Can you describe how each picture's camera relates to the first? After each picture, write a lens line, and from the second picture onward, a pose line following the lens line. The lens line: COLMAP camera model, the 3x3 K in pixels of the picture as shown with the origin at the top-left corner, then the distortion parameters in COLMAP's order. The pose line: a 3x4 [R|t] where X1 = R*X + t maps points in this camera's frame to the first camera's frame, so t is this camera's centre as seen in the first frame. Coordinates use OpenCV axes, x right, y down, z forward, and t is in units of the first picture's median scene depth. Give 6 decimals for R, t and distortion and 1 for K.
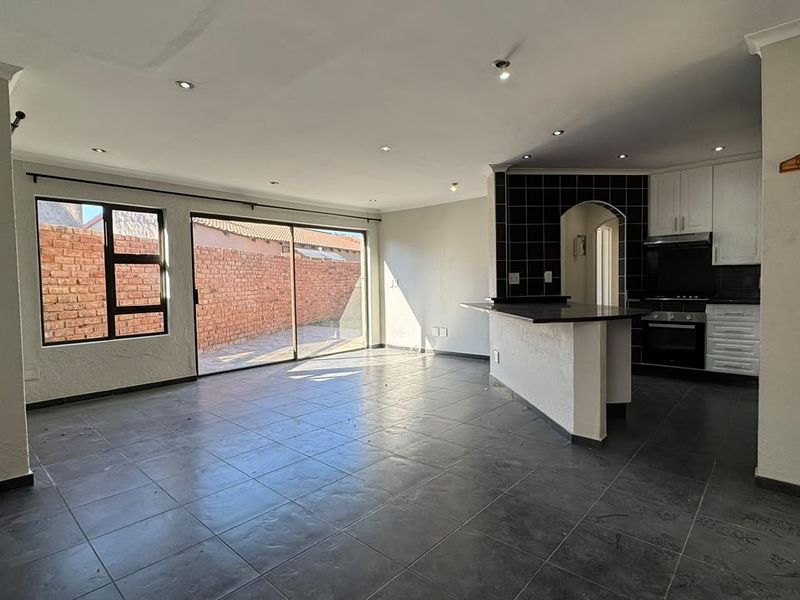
lens RADIAL K [[423.9, 0, 392.3], [0, 423.9, 302.4], [0, 0, 1]] dist [0.001643, 0.000574]
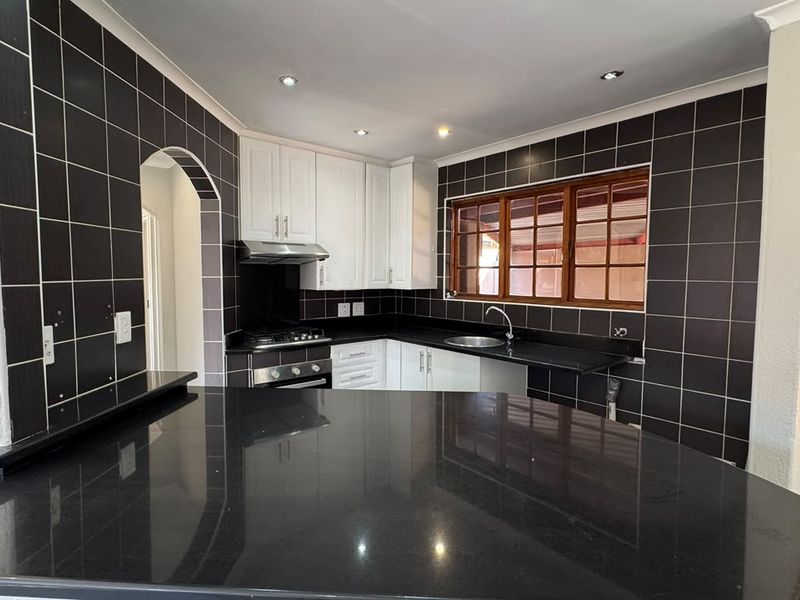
lens RADIAL K [[423.9, 0, 396.4], [0, 423.9, 299.5], [0, 0, 1]] dist [0.001643, 0.000574]
pose [[0.132778, -0.043574, 0.990188, 0.046478], [0.040494, 0.998438, 0.038507, -0.089080], [-0.990318, 0.034983, 0.134335, 0.729536]]
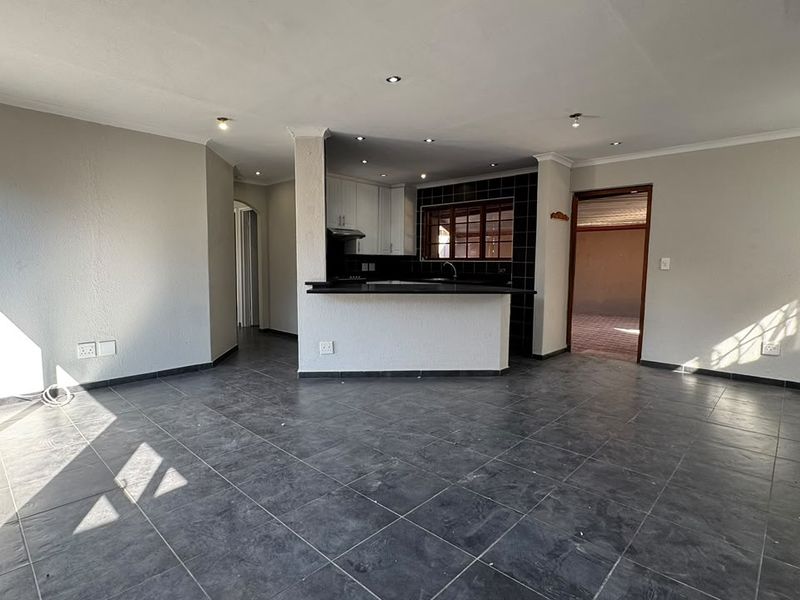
lens RADIAL K [[423.9, 0, 394.8], [0, 423.9, 298.4], [0, 0, 1]] dist [0.001643, 0.000574]
pose [[0.022935, -0.068301, 0.997401, -0.615151], [0.038475, 0.996985, 0.067388, -0.029447], [-0.998996, 0.036830, 0.025493, 0.801946]]
